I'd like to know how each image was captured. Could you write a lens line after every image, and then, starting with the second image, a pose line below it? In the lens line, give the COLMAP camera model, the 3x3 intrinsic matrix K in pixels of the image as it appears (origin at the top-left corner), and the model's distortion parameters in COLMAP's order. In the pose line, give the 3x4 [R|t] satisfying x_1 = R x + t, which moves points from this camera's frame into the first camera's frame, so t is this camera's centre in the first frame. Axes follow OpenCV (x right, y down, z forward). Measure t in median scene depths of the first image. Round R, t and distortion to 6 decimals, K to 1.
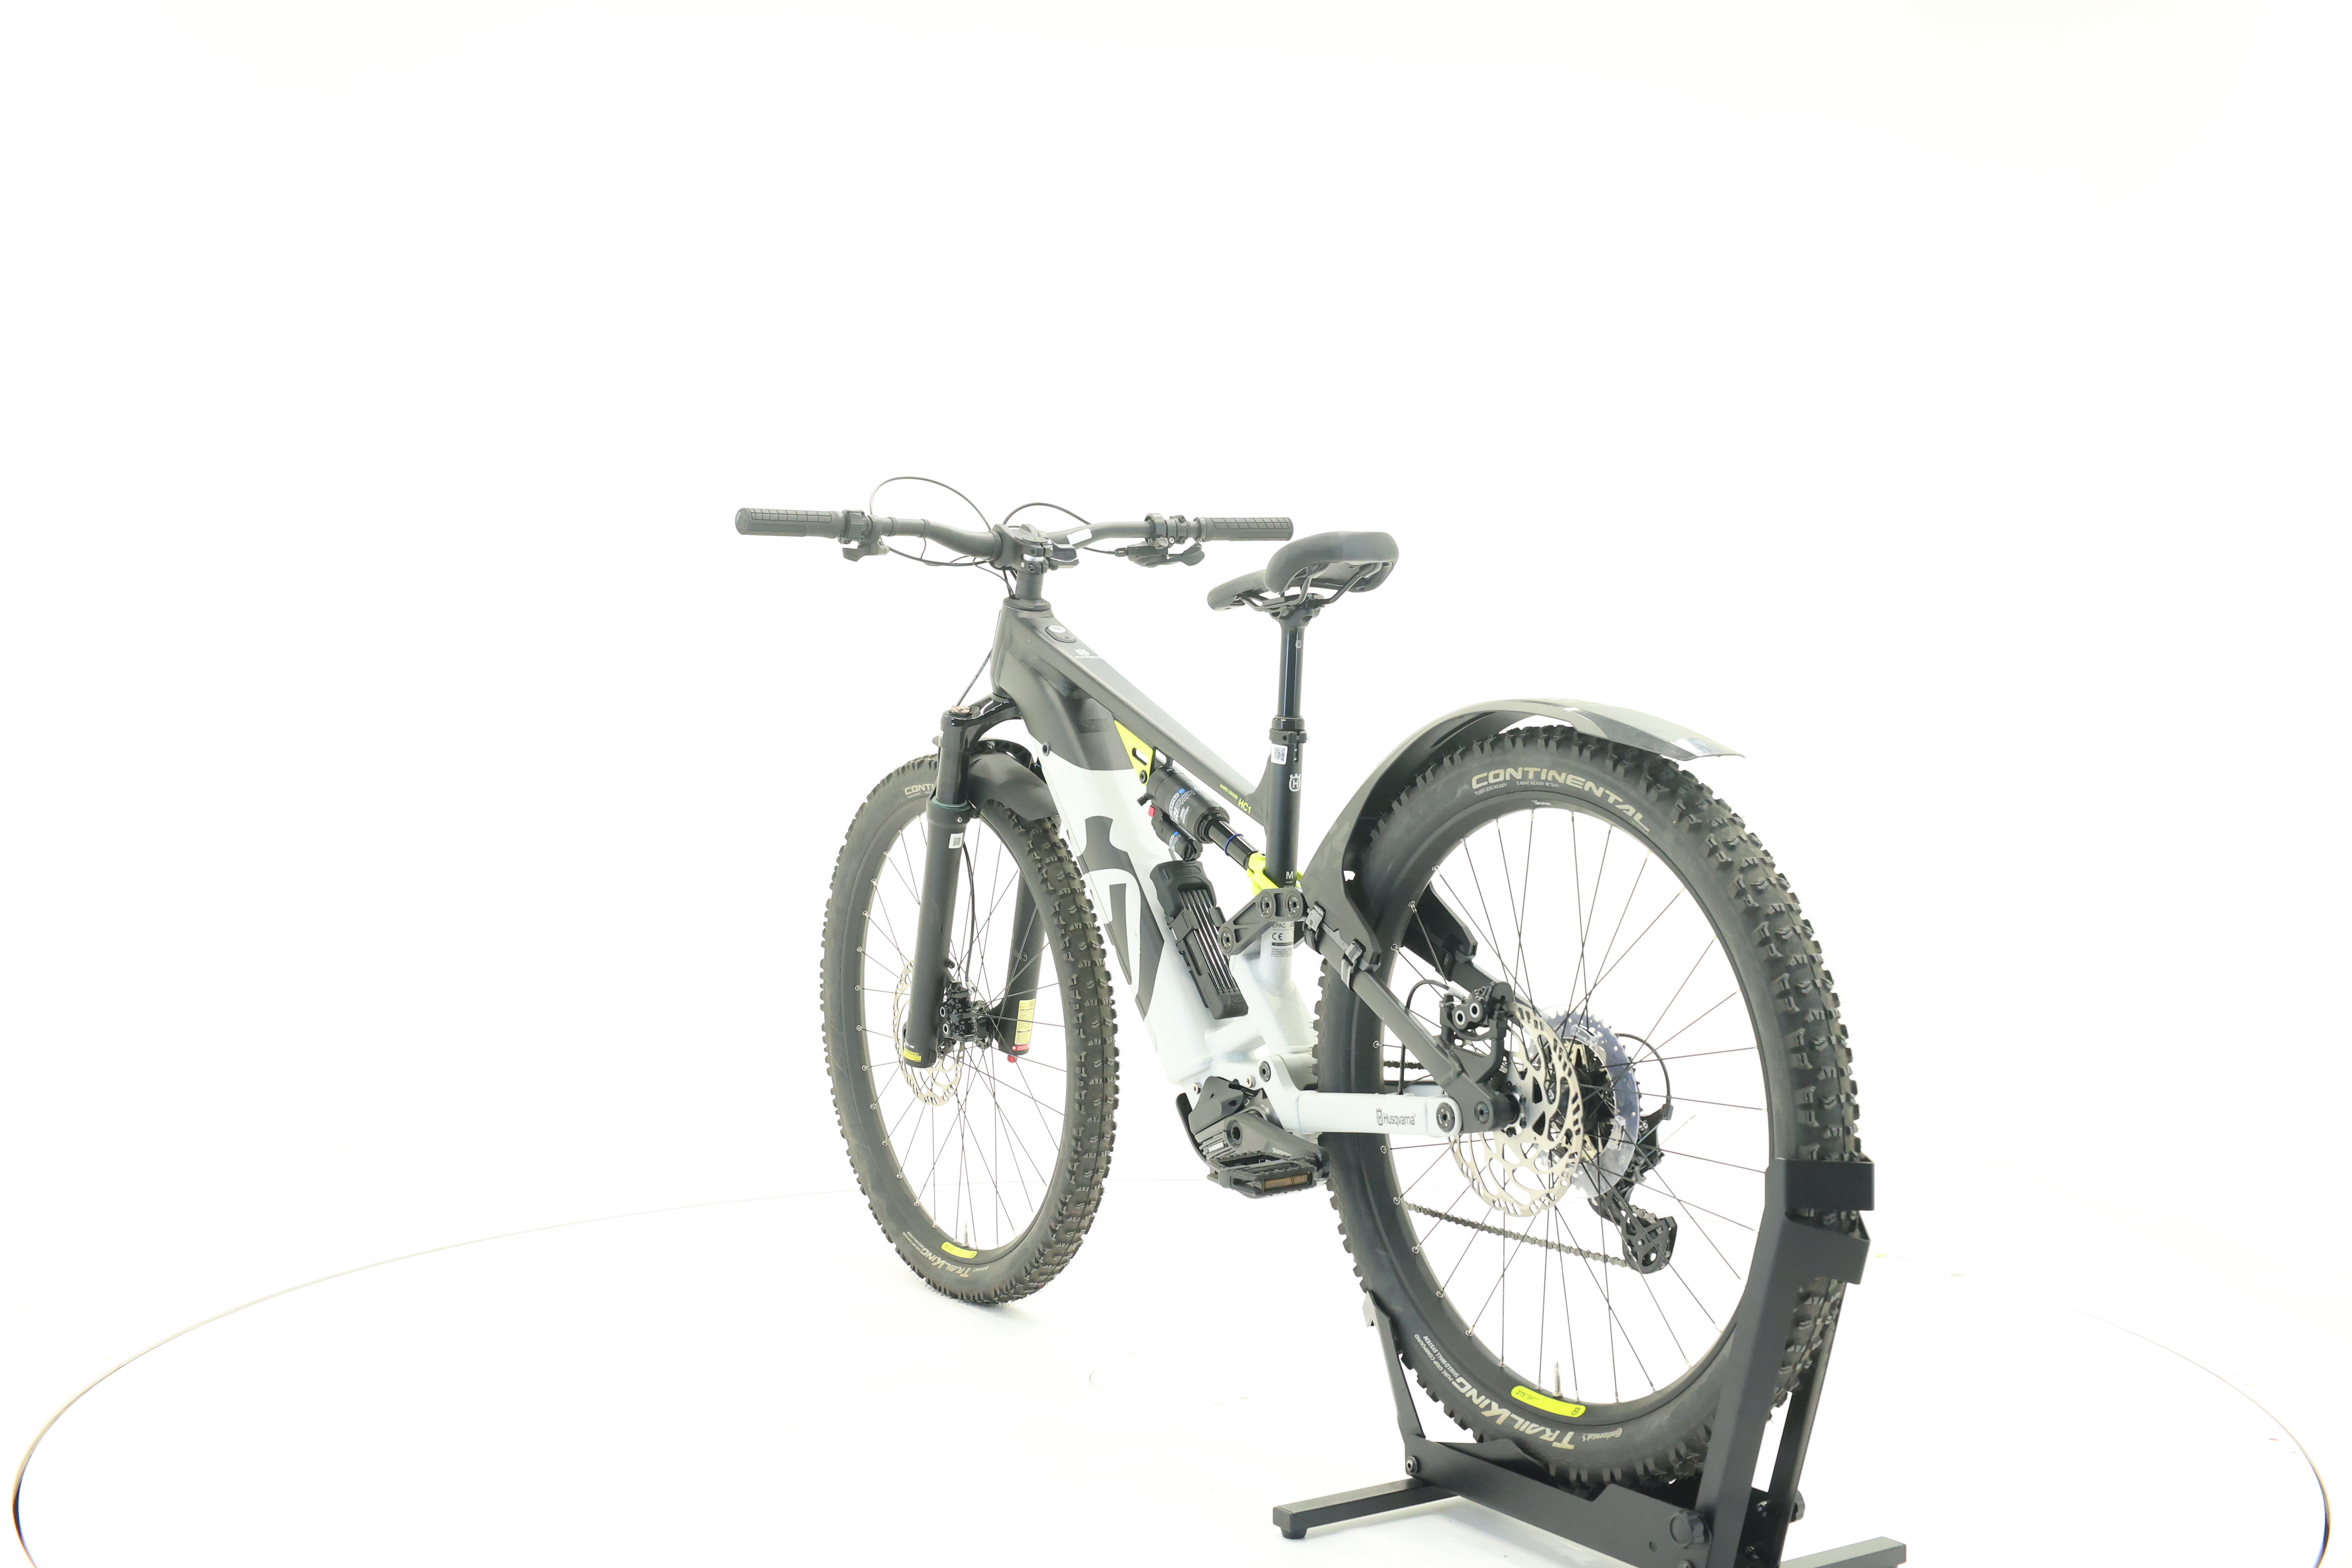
lens RADIAL K [[2503.6, 0, 1176.7], [0, 2503.6, 721.4], [0, 0, 1]] dist [-0.016044, 0.029272]
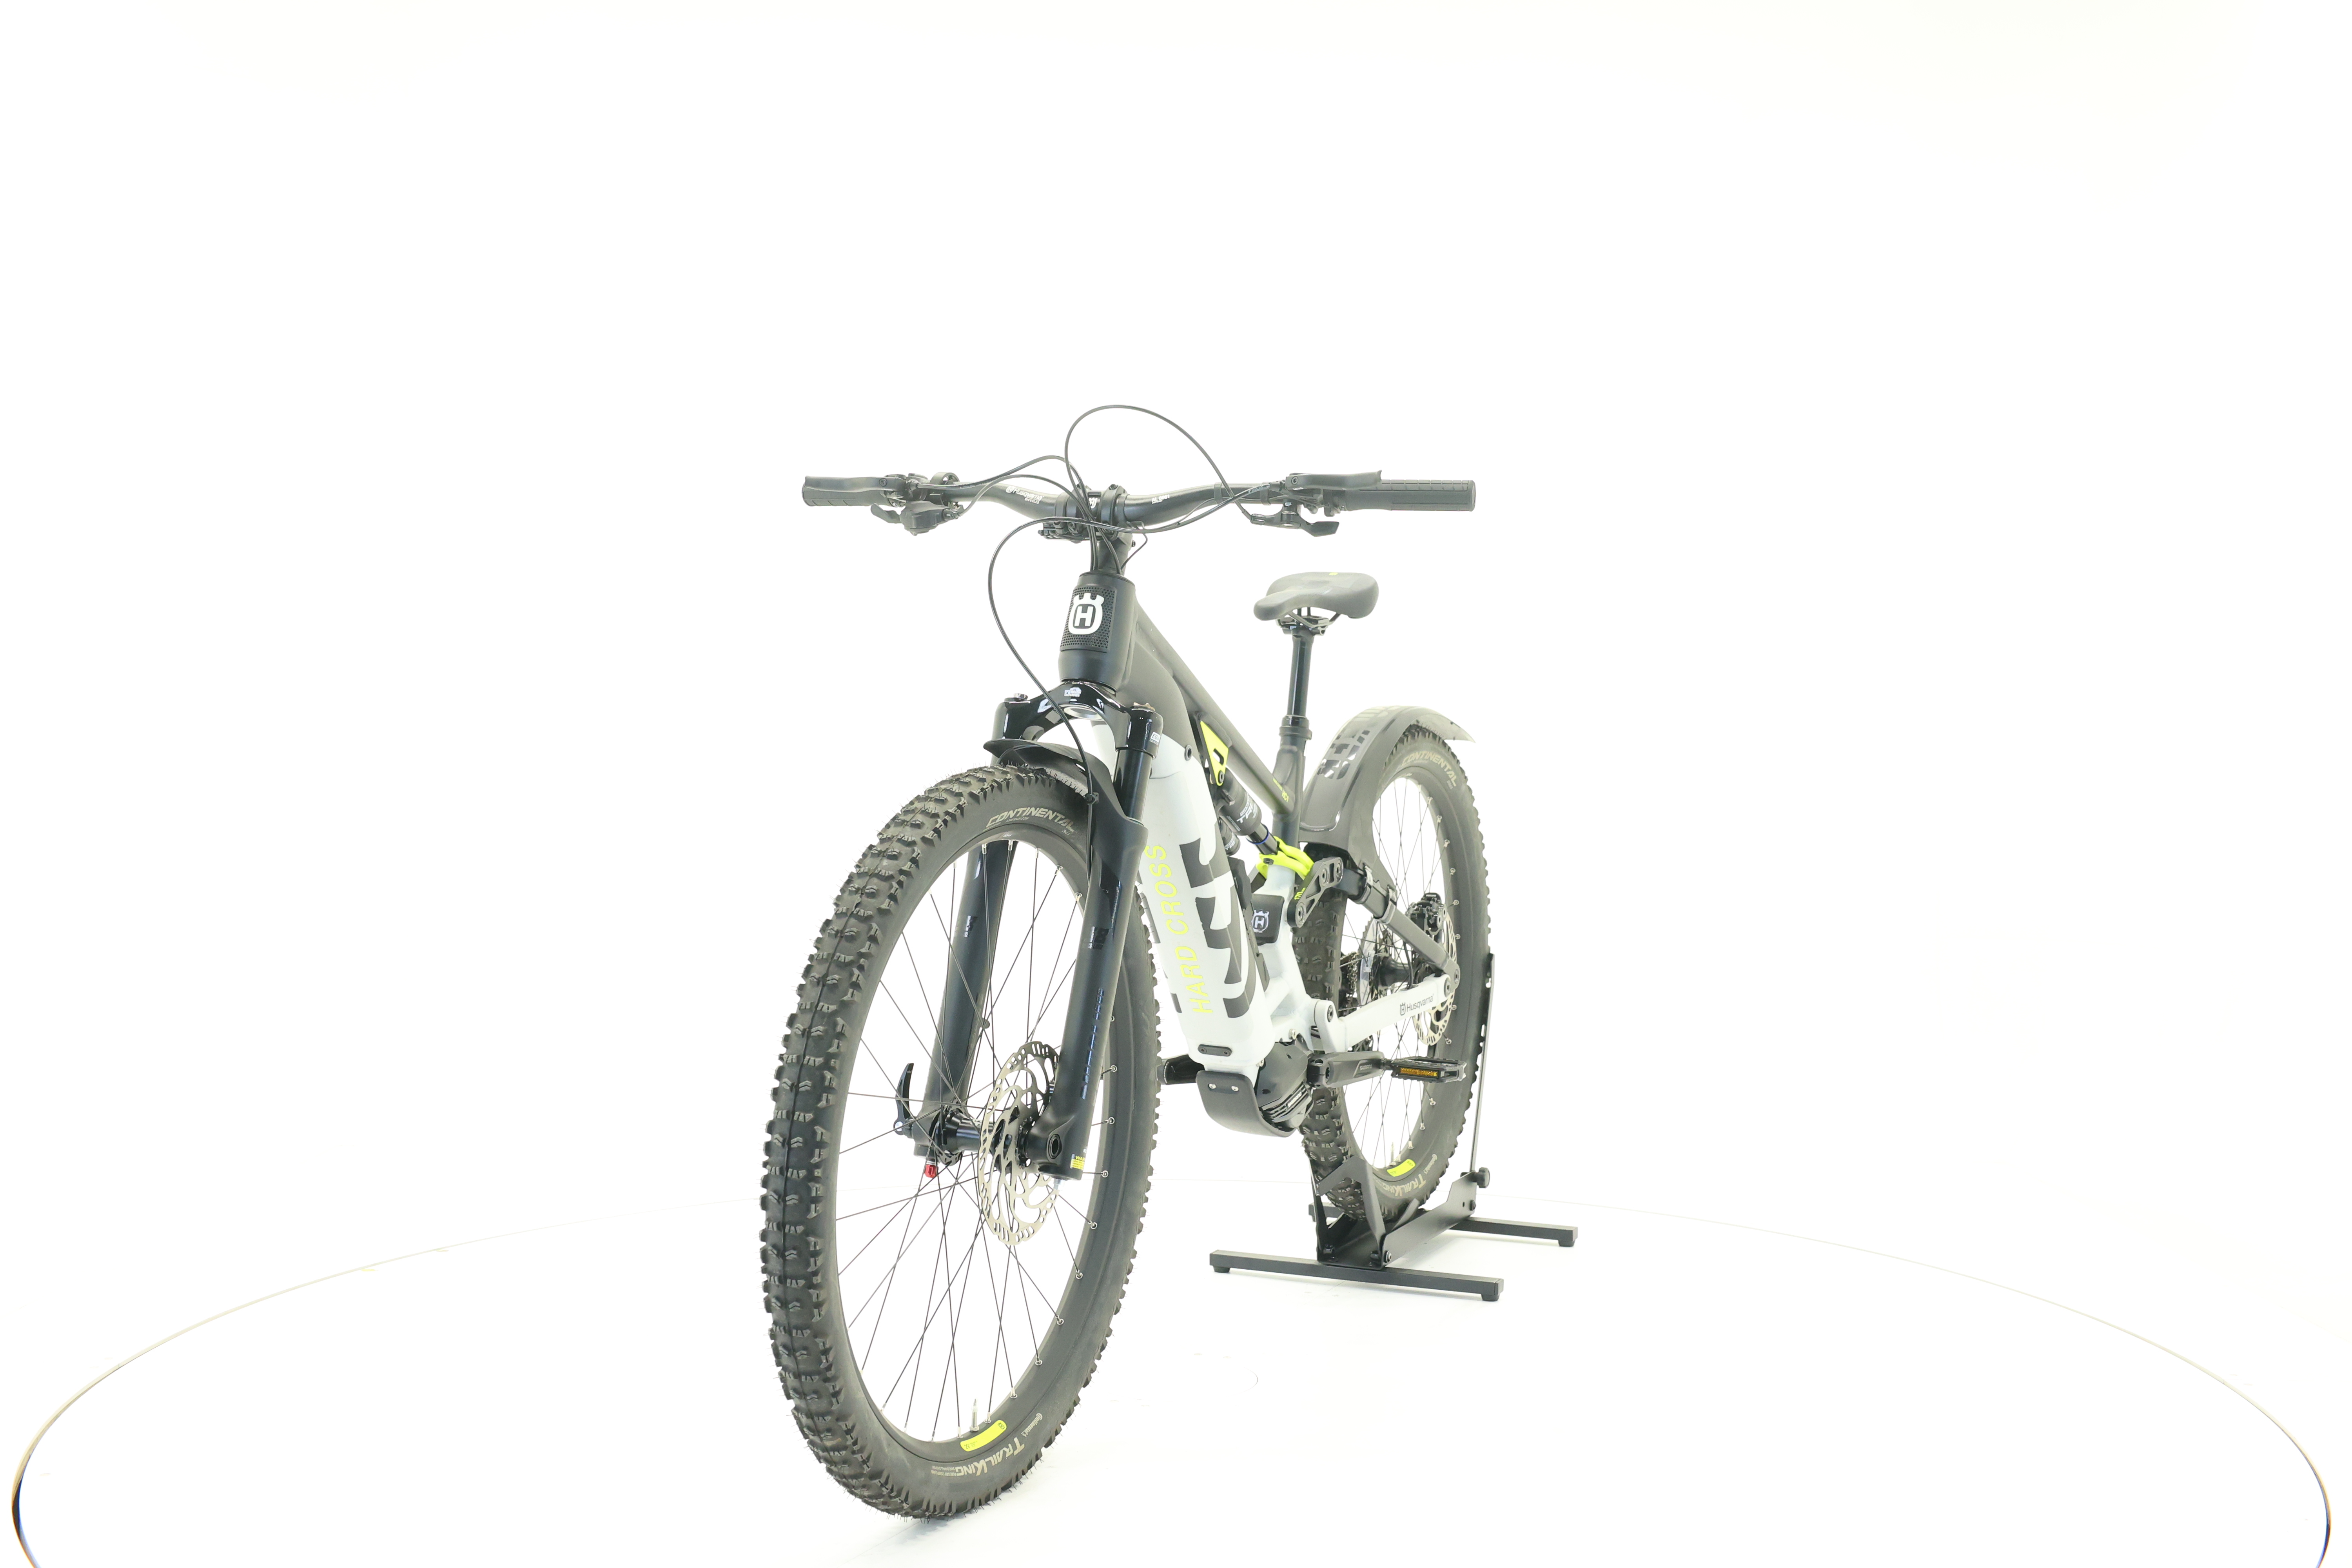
lens RADIAL K [[2503.6, 0, 1176.7], [0, 2503.6, 721.4], [0, 0, 1]] dist [-0.016044, 0.029272]
pose [[-0.534515, -0.010797, 0.845090, -0.925554], [-0.009895, 0.999930, 0.006517, -0.007053], [-0.845101, -0.004879, -0.534584, 1.683577]]
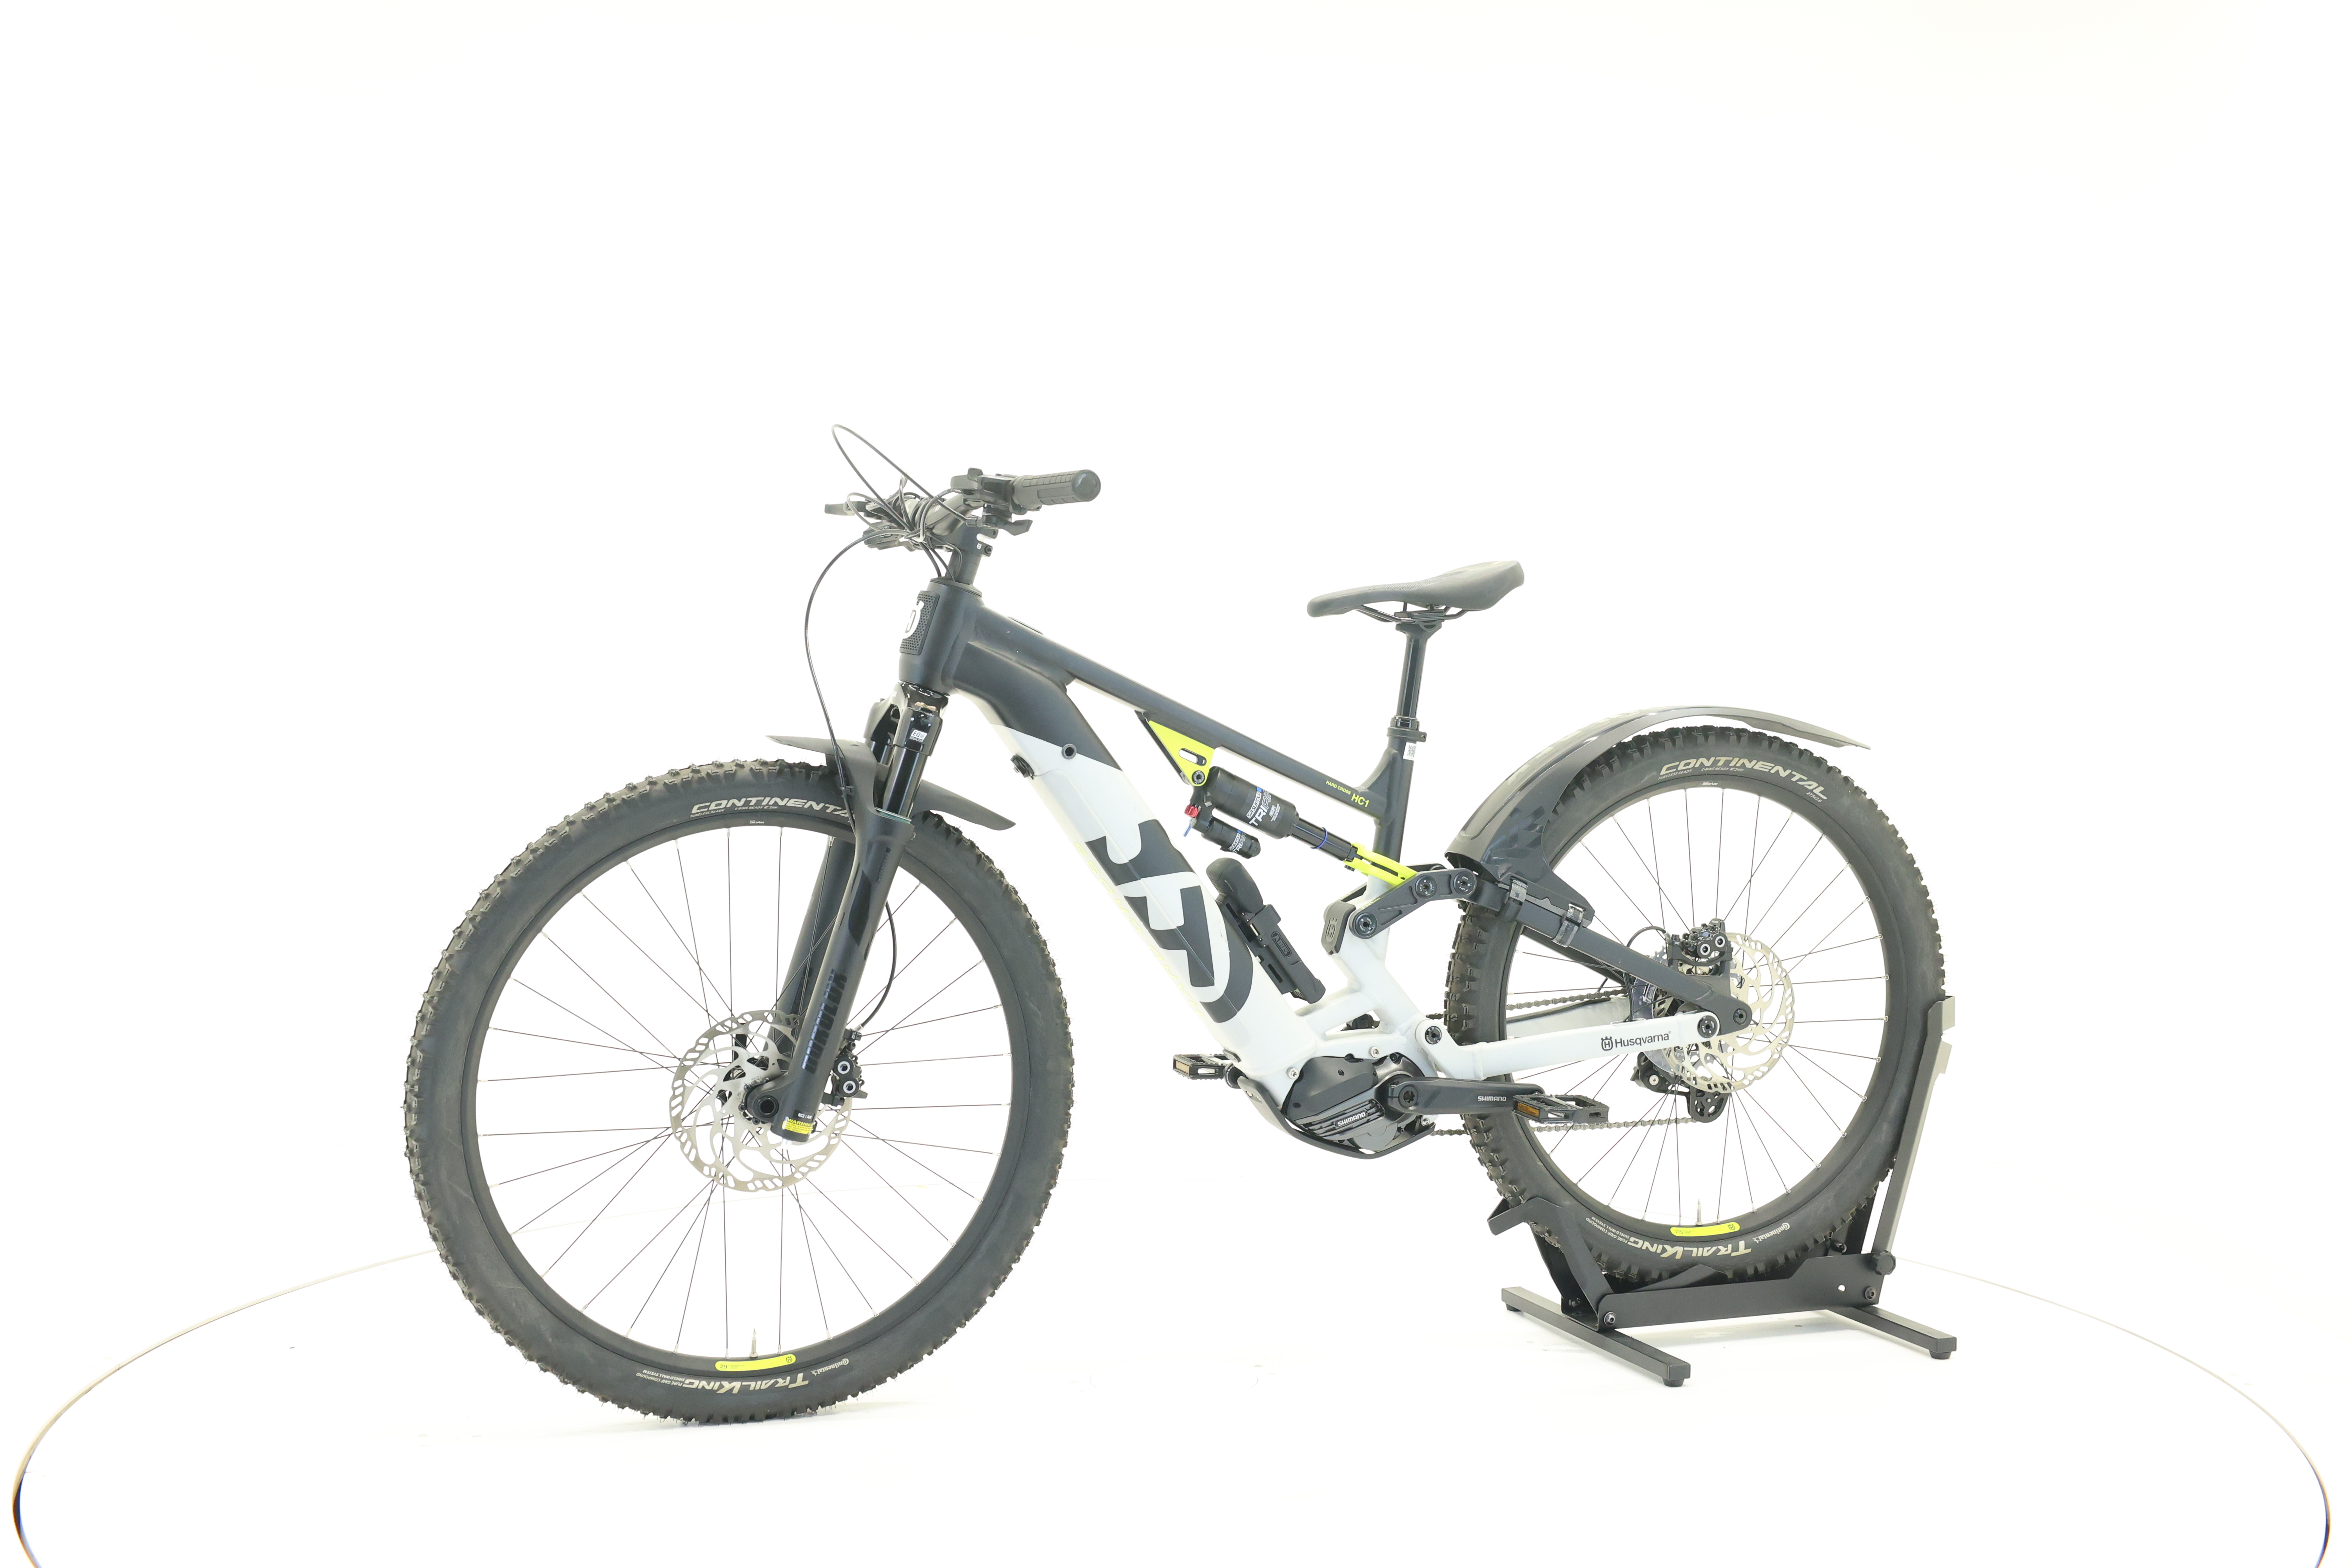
lens RADIAL K [[2503.6, 0, 1176.7], [0, 2503.6, 721.4], [0, 0, 1]] dist [-0.016044, 0.029272]
pose [[0.231958, -0.006293, 0.972705, -1.066731], [-0.005062, 0.999958, 0.007677, -0.008381], [-0.972713, -0.006705, 0.231917, 0.843109]]
